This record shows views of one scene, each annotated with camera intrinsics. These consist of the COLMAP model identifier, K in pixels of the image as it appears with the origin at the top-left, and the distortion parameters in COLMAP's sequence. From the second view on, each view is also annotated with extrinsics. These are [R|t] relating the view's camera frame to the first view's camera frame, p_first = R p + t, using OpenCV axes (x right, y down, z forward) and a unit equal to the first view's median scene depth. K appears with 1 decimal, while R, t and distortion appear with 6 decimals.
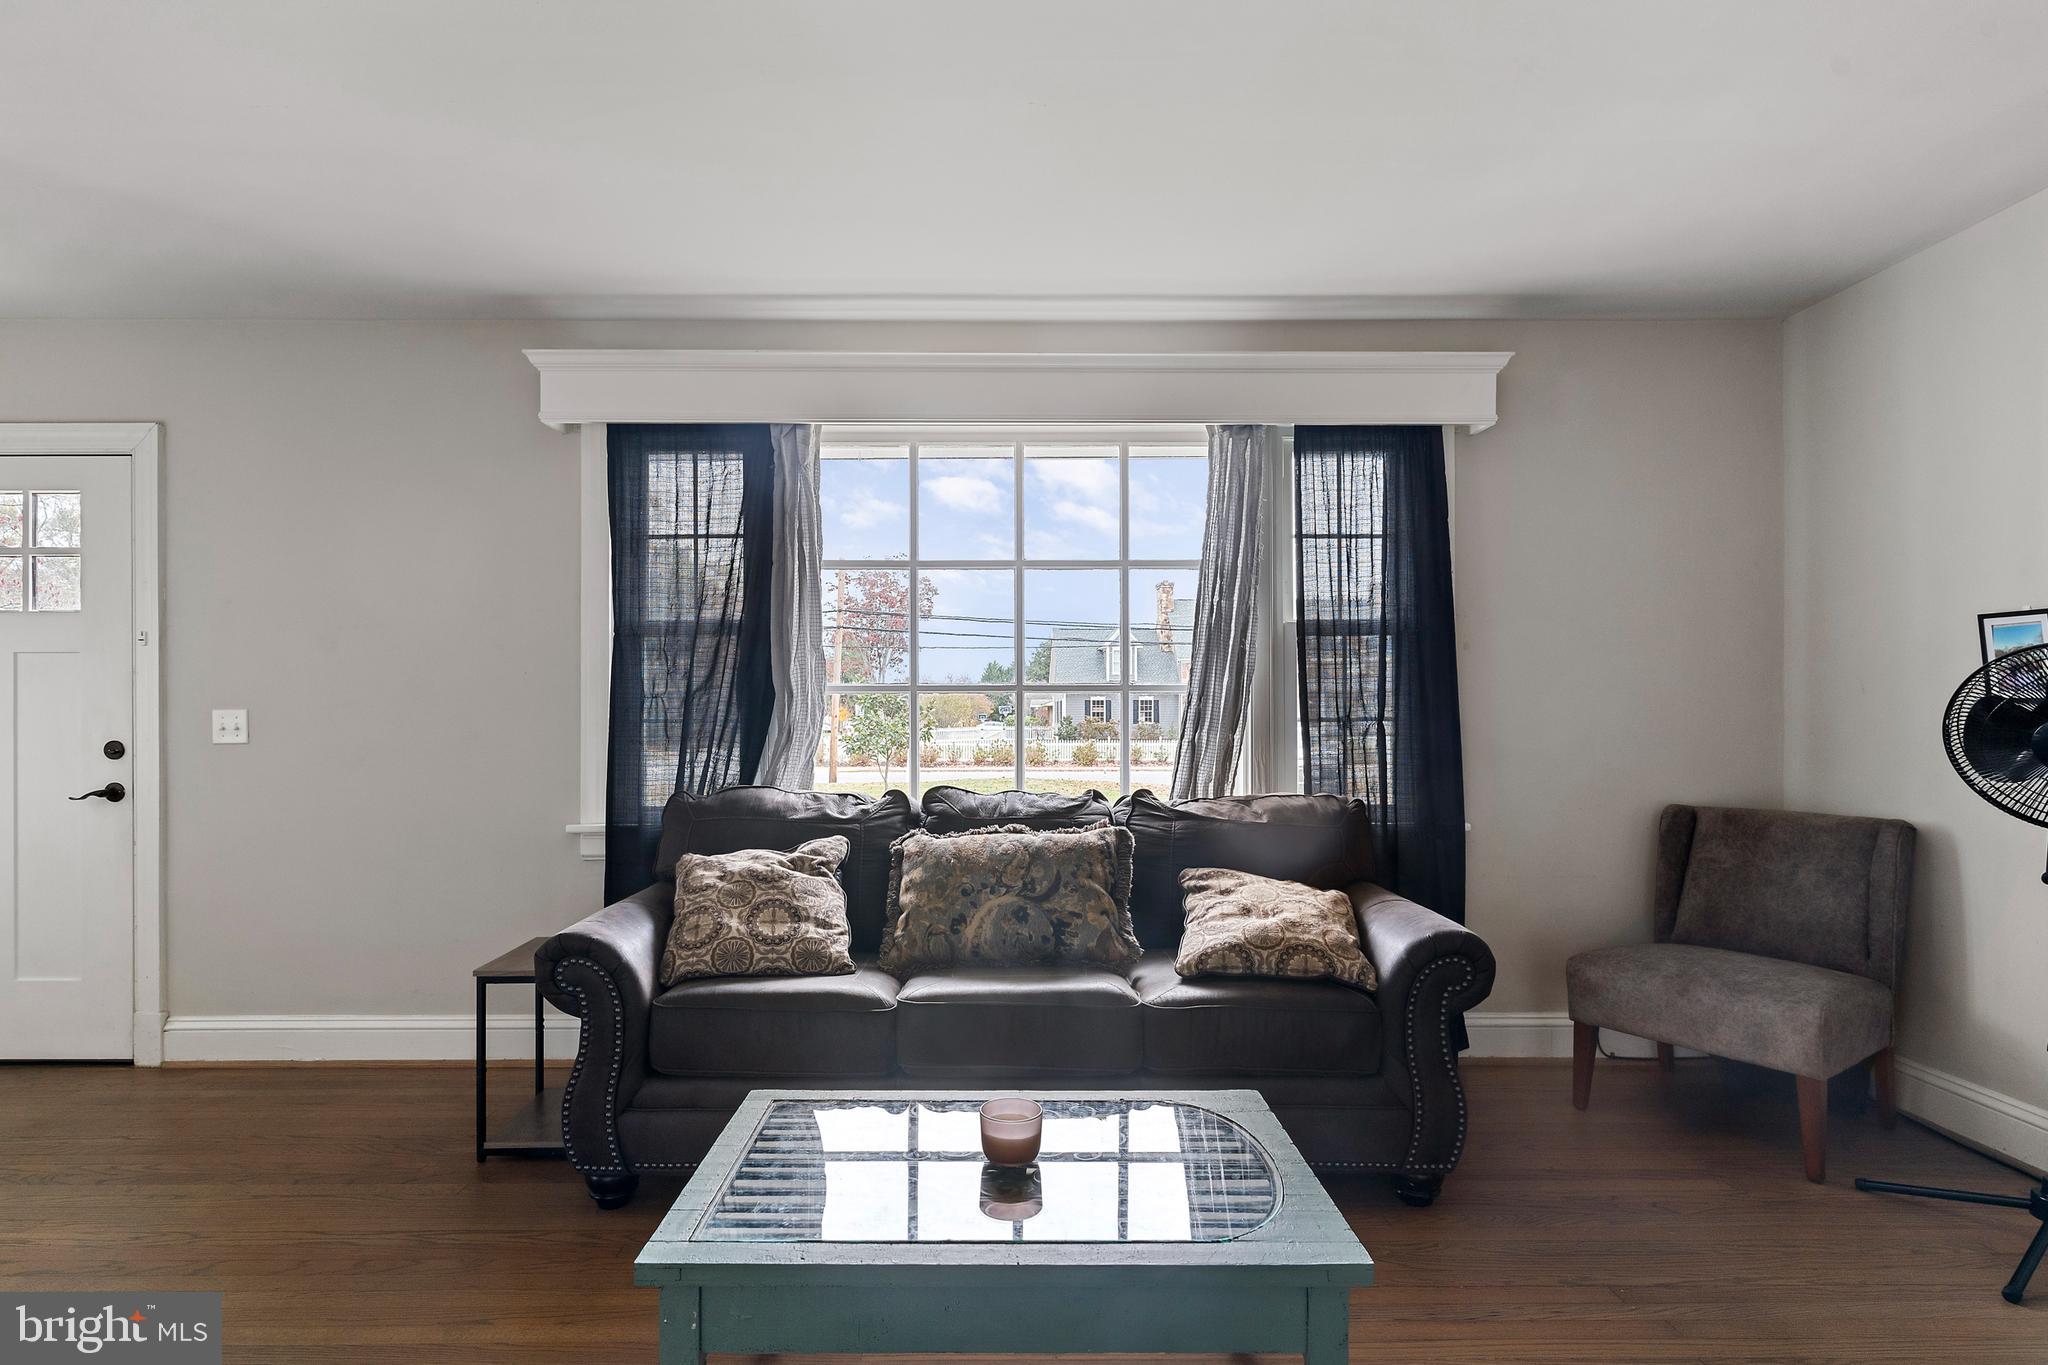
lens RADIAL K [[991.1, 0, 1001.5], [0, 991.1, 721.2], [0, 0, 1]] dist [0.007014, -0.000533]
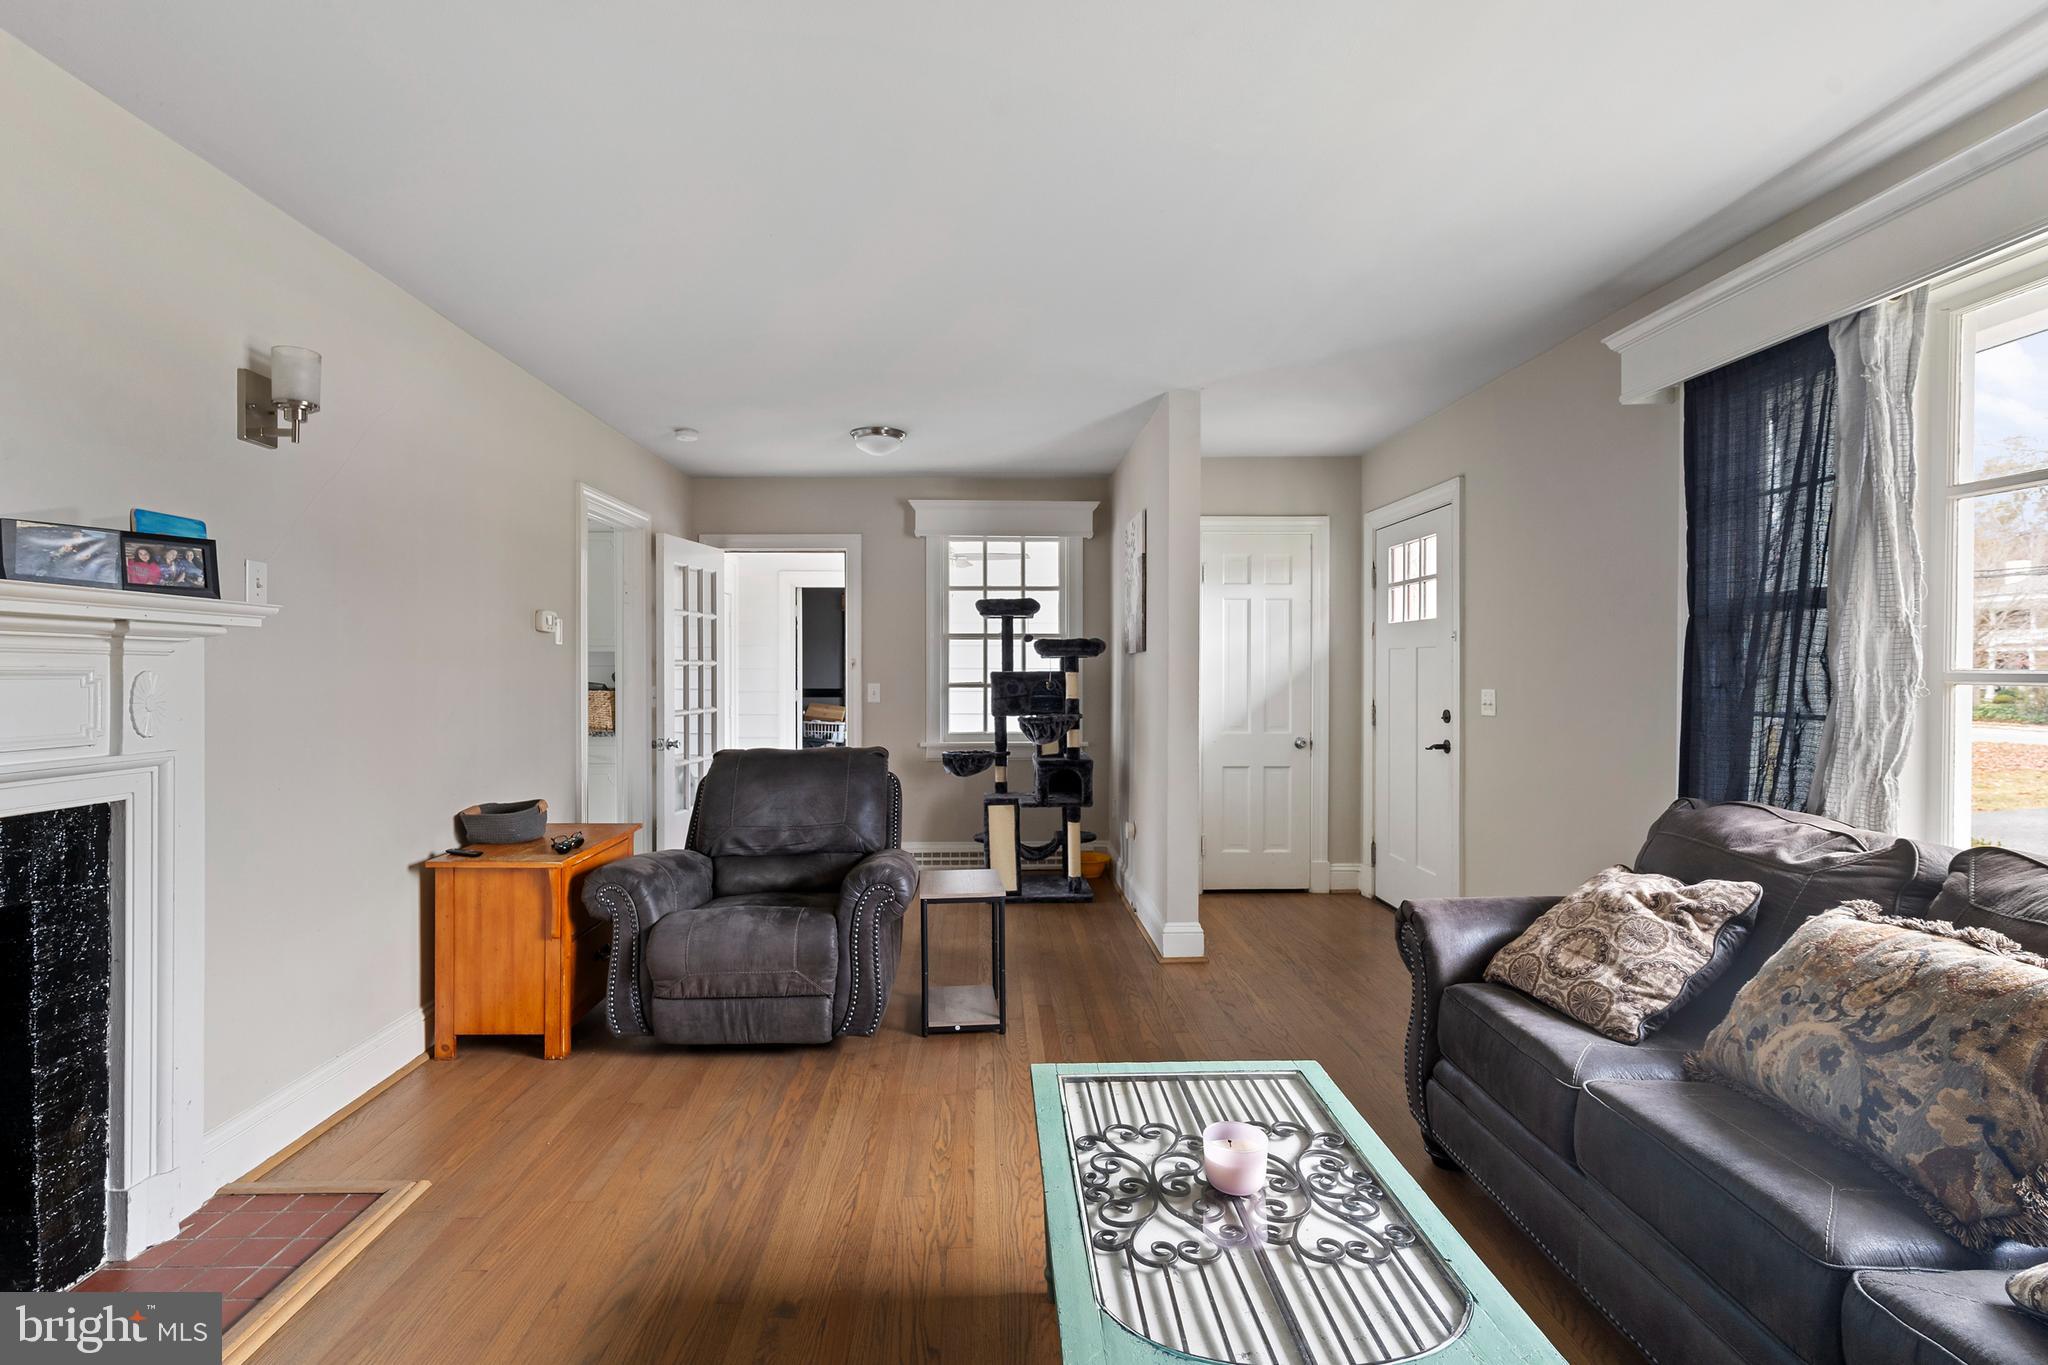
lens RADIAL K [[991.1, 0, 1011.4], [0, 991.1, 670.2], [0, 0, 1]] dist [0.007014, -0.000533]
pose [[0.028966, 0.004297, -0.999571, 0.616144], [-0.006592, 0.999970, 0.004108, -0.047731], [0.999559, 0.006470, 0.028994, 0.454513]]
